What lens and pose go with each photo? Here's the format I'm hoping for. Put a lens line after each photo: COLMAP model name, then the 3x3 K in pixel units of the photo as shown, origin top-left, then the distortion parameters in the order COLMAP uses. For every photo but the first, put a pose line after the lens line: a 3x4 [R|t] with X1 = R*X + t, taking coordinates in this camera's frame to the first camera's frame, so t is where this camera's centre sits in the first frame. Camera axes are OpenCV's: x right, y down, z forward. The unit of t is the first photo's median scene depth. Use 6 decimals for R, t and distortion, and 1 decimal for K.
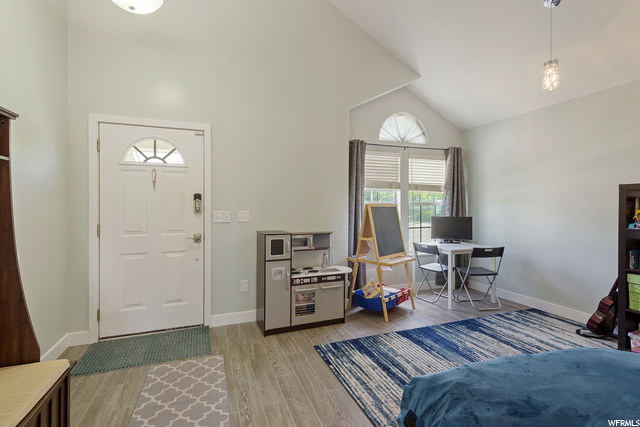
lens RADIAL K [[303.7, 0, 319.6], [0, 303.7, 207.0], [0, 0, 1]] dist [0.012779, -0.000909]
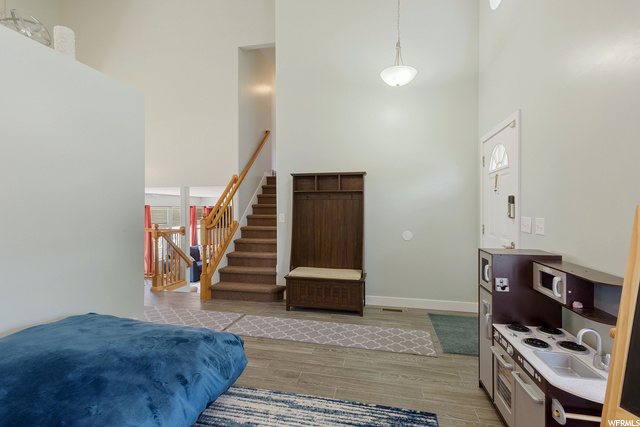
lens RADIAL K [[303.7, 0, 319.6], [0, 303.7, 207.0], [0, 0, 1]] dist [0.012779, -0.000909]
pose [[-0.550662, -0.004764, -0.834715, 0.876481], [-0.009198, 0.999958, 0.000360, -0.011340], [0.834678, 0.007876, -0.550683, 1.440394]]
